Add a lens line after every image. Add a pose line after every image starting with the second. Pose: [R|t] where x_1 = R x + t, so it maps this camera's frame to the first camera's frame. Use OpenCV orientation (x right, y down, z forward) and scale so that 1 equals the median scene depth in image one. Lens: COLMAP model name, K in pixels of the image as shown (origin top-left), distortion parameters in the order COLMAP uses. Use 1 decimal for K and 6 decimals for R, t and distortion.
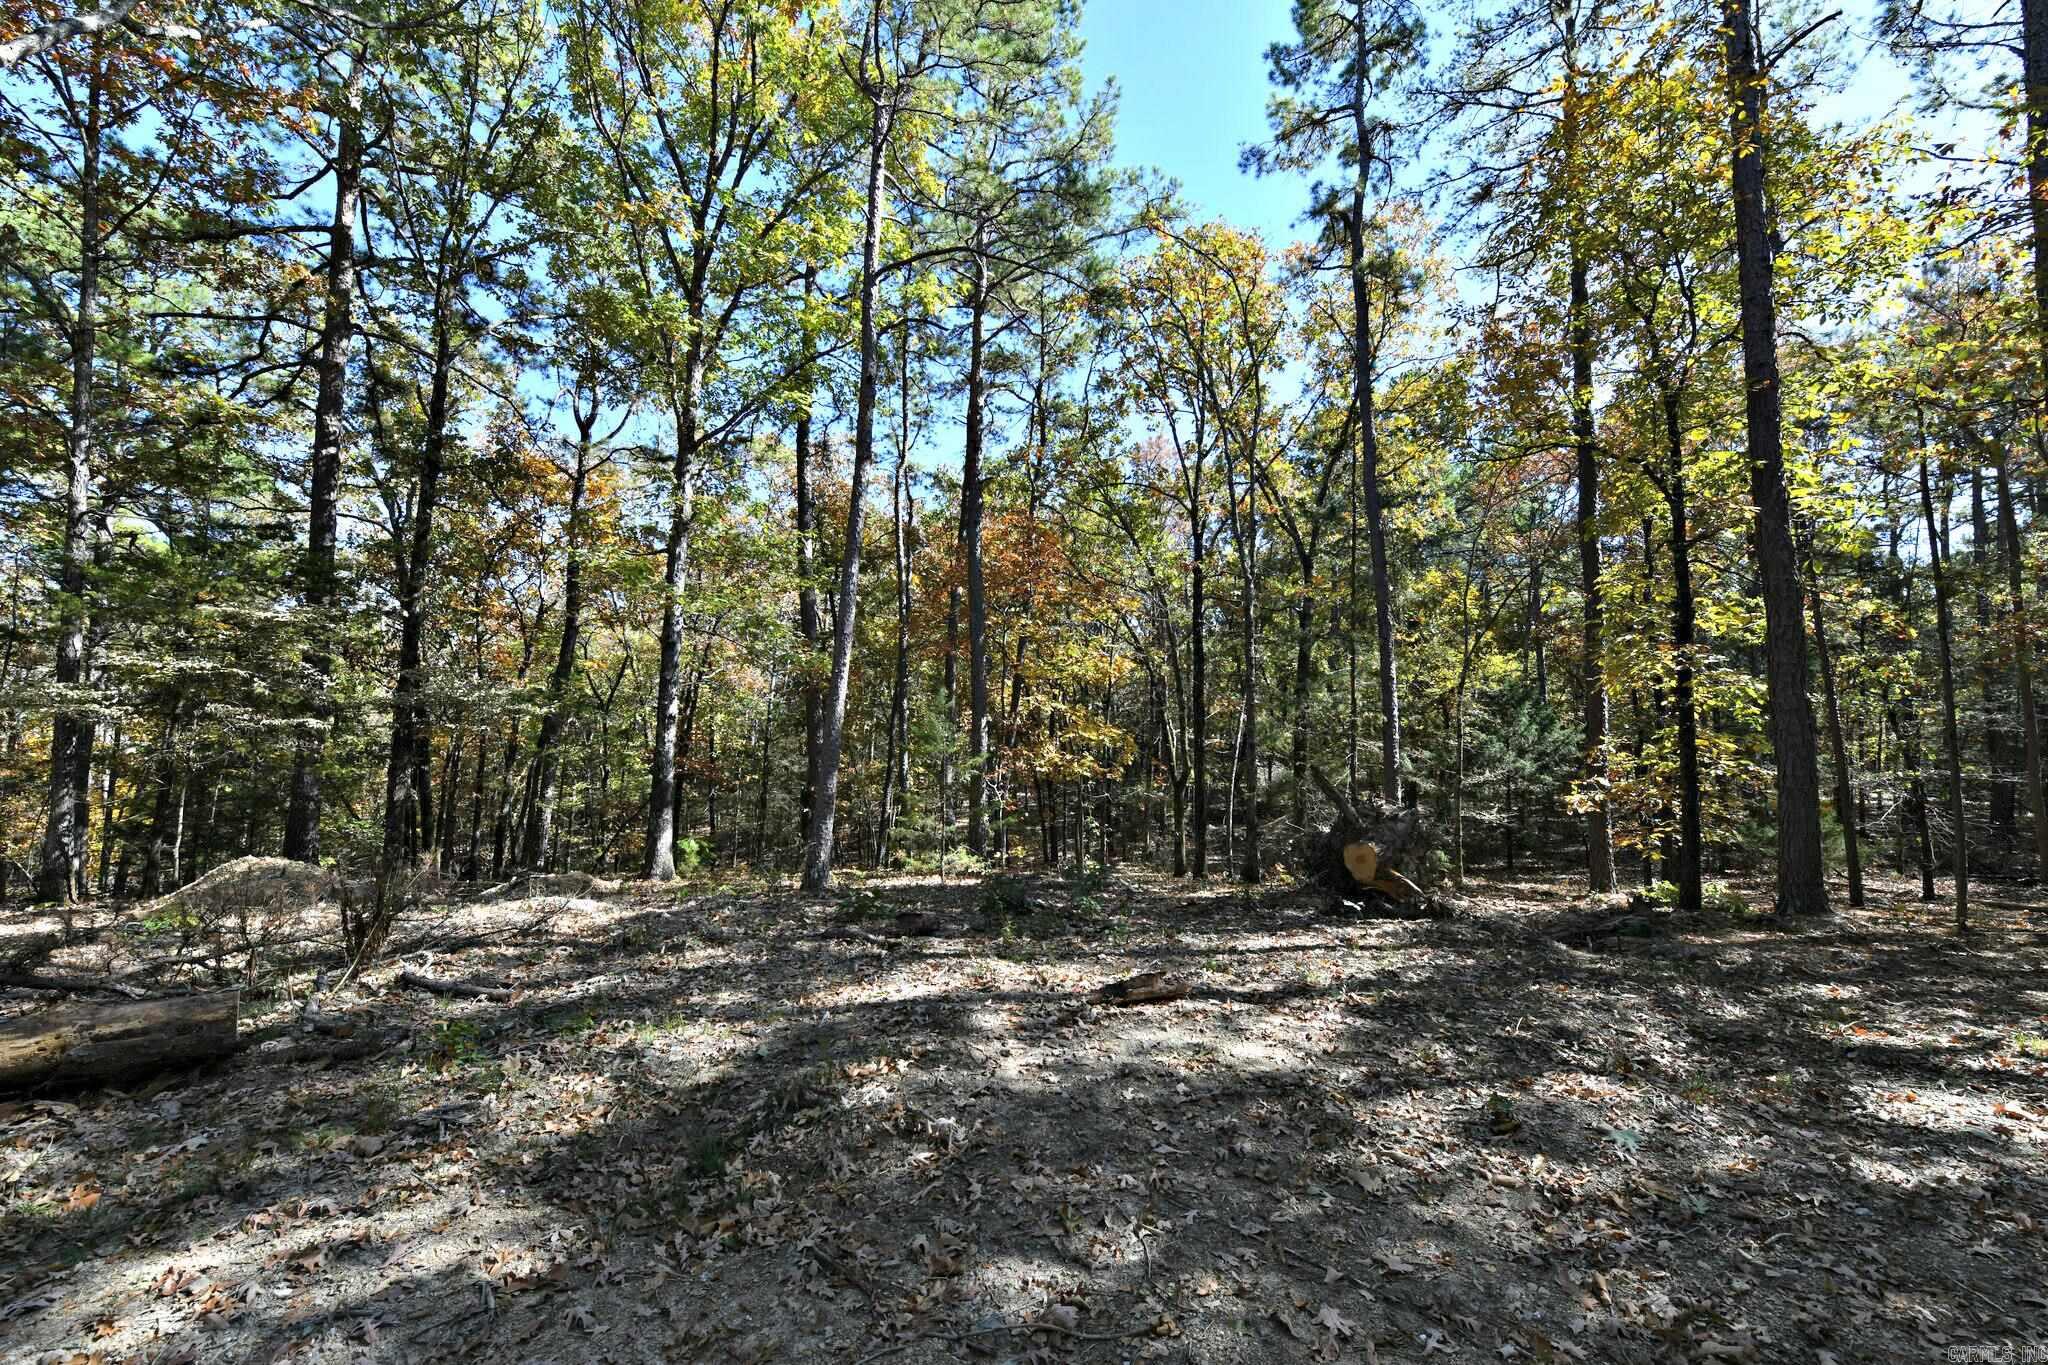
lens RADIAL K [[827.8, 0, 1028.6], [0, 827.8, 683.5], [0, 0, 1]] dist [-0.008391, -0.000266]
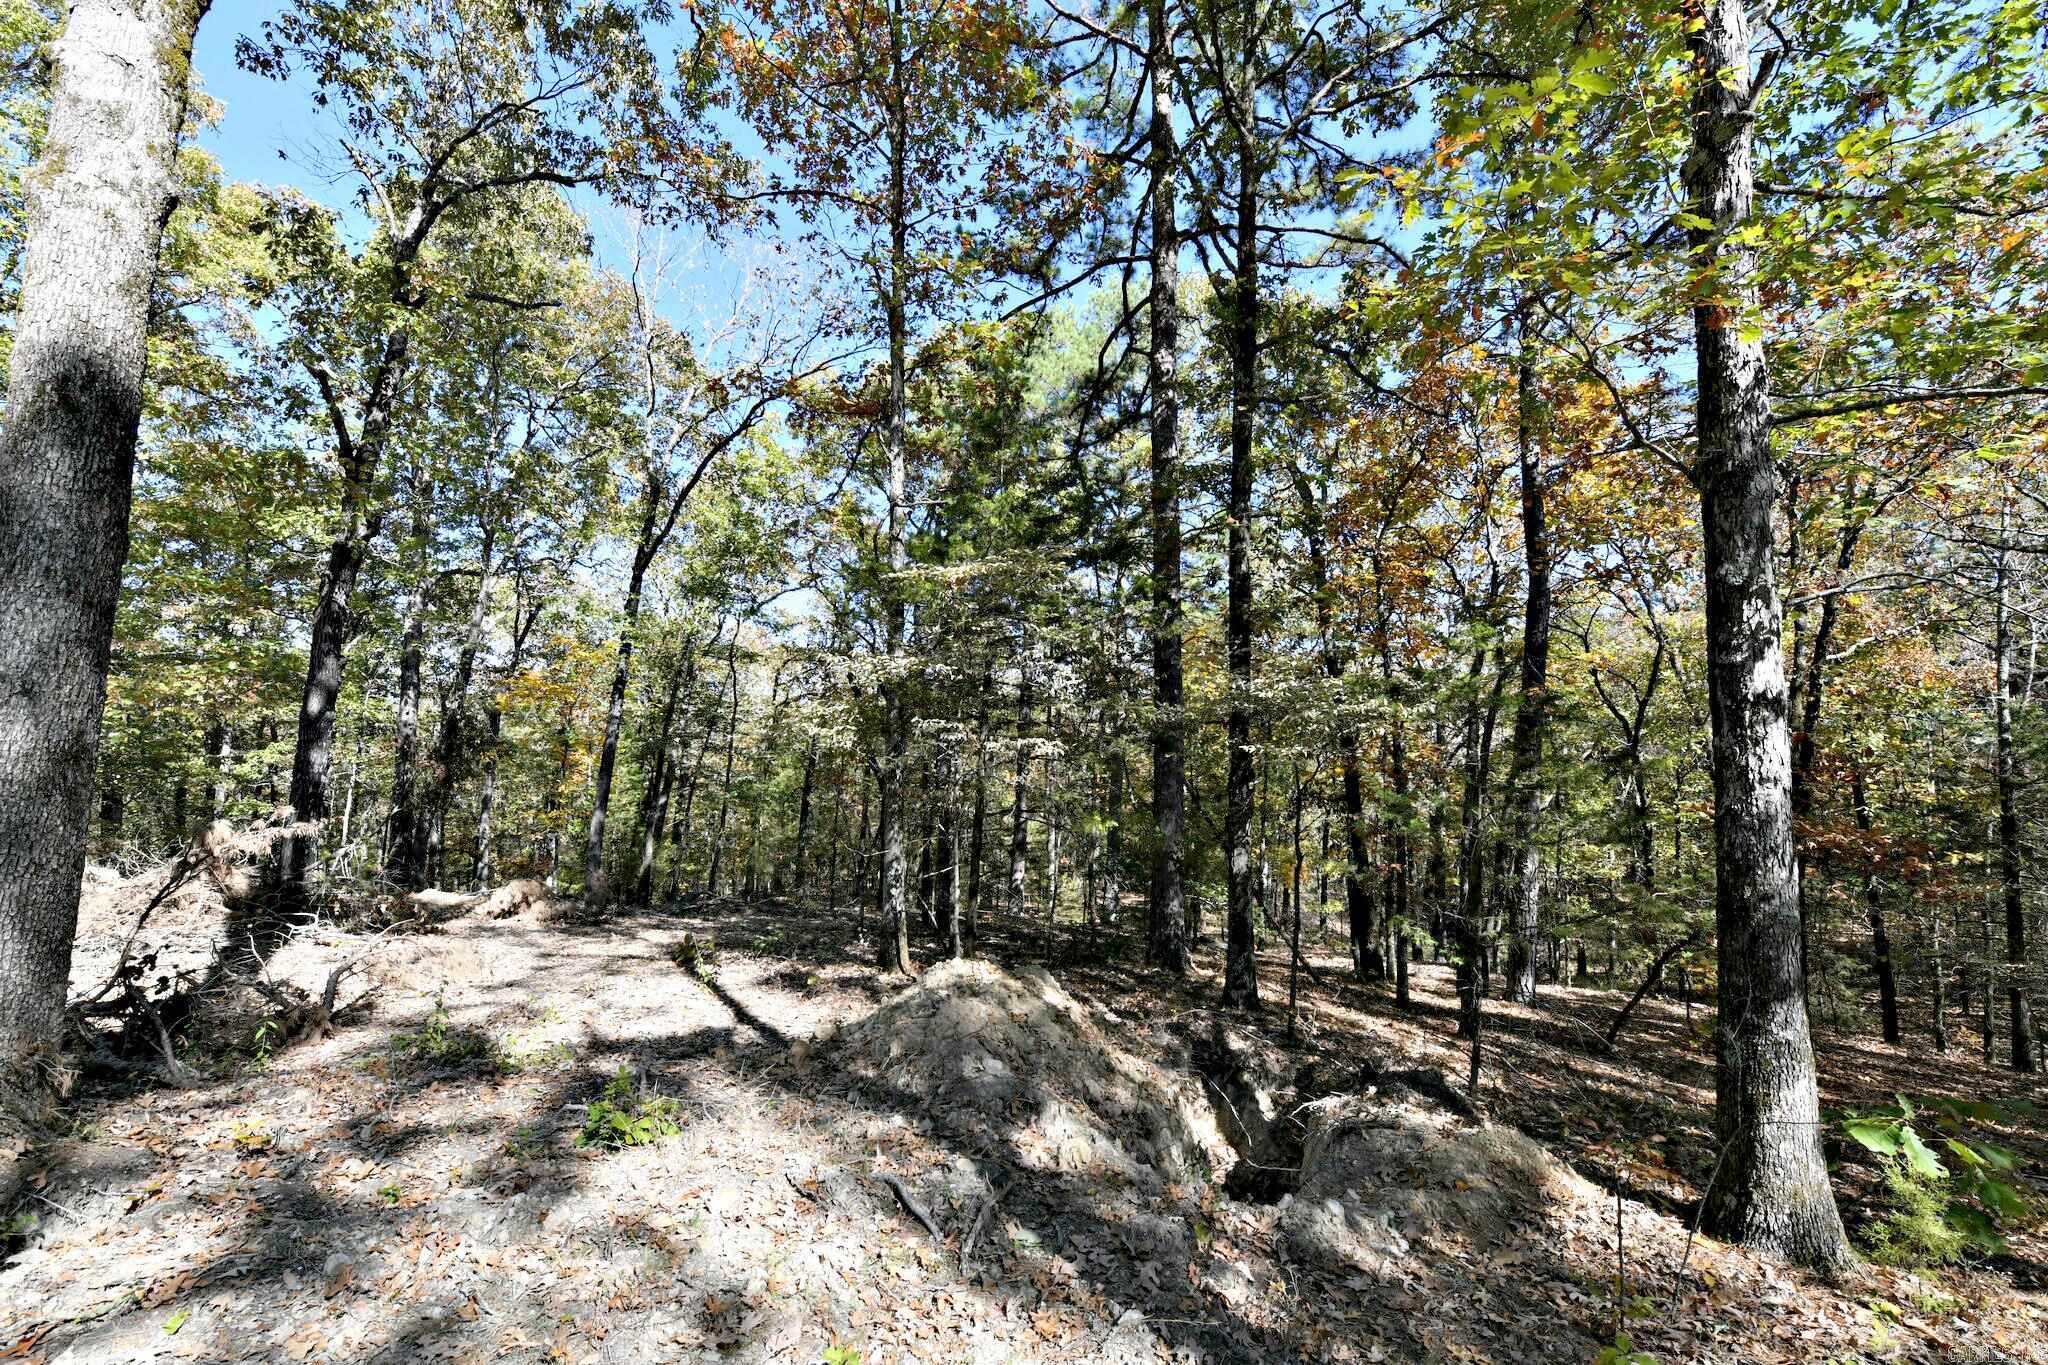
lens RADIAL K [[827.8, 0, 1030.6], [0, 827.8, 681.6], [0, 0, 1]] dist [-0.008391, -0.000266]
pose [[0.426027, -0.104780, -0.898623, -0.272267], [0.052529, 0.994460, -0.091051, 0.047611], [0.903184, -0.008414, 0.429170, 0.620430]]
